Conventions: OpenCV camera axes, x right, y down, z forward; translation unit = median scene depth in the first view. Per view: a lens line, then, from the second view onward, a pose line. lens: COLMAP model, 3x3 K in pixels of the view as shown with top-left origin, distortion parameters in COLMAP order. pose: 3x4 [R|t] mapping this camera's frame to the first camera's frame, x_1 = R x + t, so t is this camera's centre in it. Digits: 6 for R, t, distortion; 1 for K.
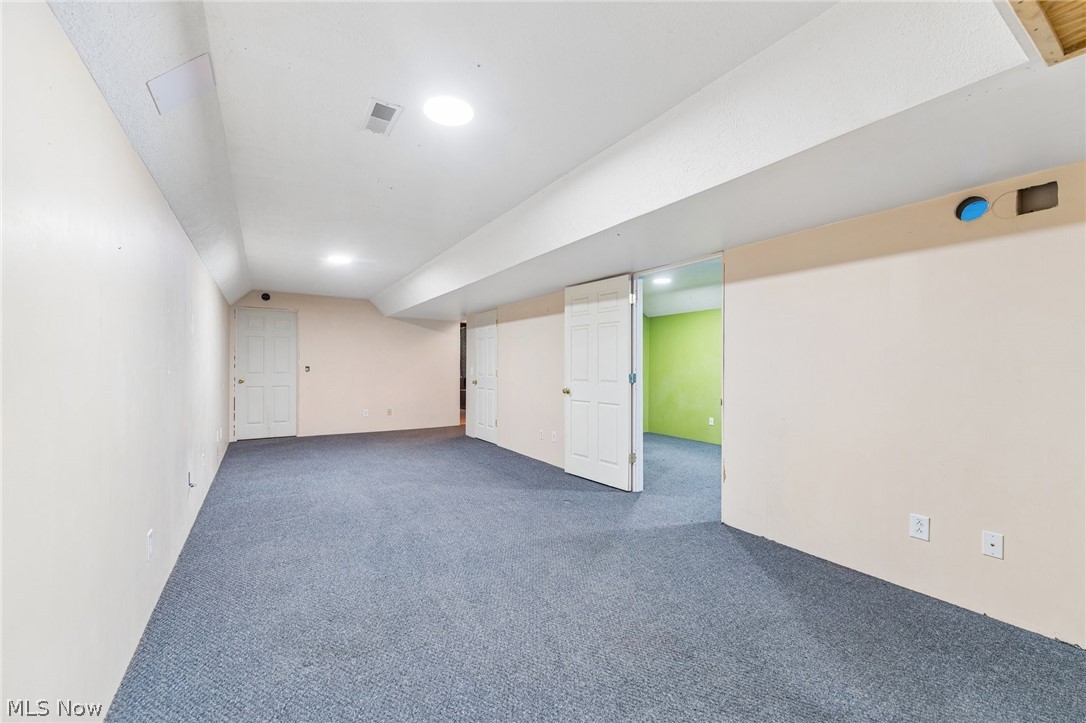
lens RADIAL K [[439.2, 0, 541.5], [0, 439.2, 366.9], [0, 0, 1]] dist [-0.000882, 0.000197]
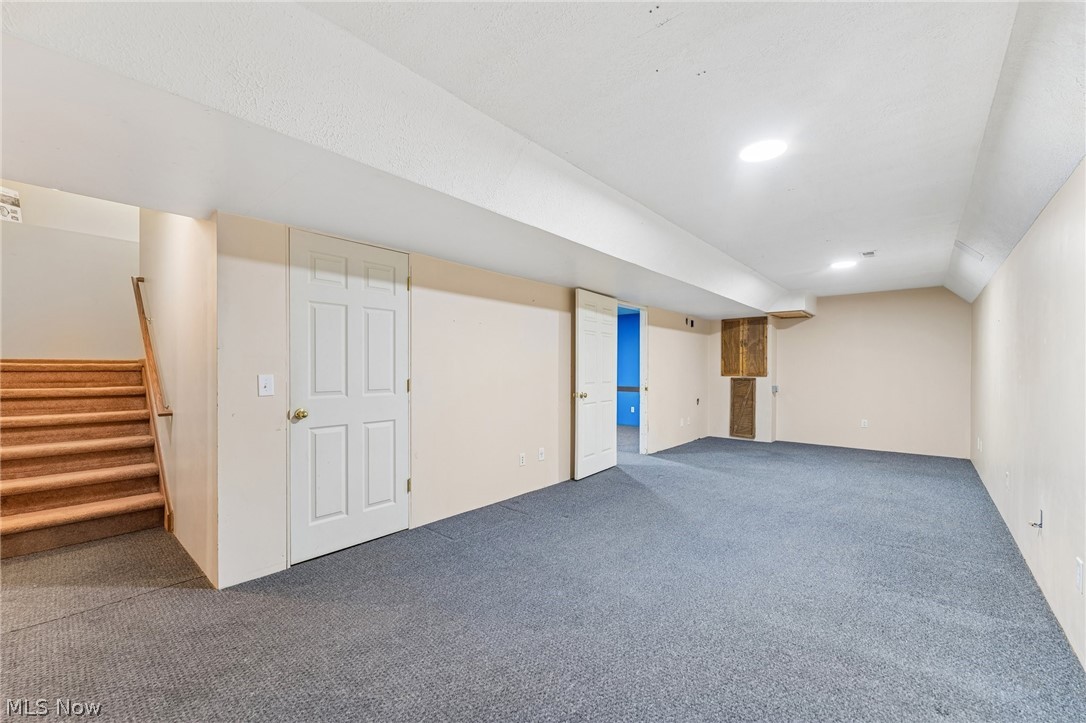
lens RADIAL K [[439.2, 0, 541.5], [0, 439.2, 366.9], [0, 0, 1]] dist [-0.000882, 0.000197]
pose [[-0.292814, -0.002650, 0.956166, -0.950585], [-0.001950, 0.999996, 0.002175, -0.011477], [-0.956167, -0.001228, -0.292818, 1.533017]]
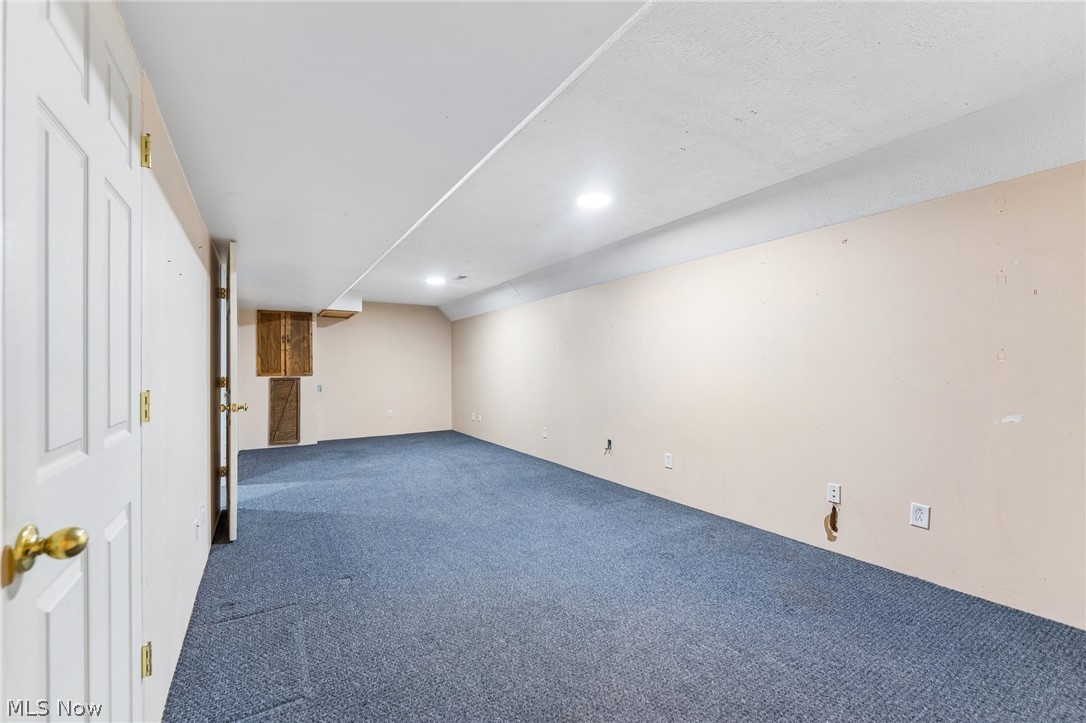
lens RADIAL K [[439.2, 0, 541.5], [0, 439.2, 366.9], [0, 0, 1]] dist [-0.000882, 0.000197]
pose [[-0.999998, -0.001690, 0.001160, -0.426307], [-0.001690, 0.999999, -0.000242, -0.005353], [-0.001159, -0.000244, -0.999999, 1.828346]]
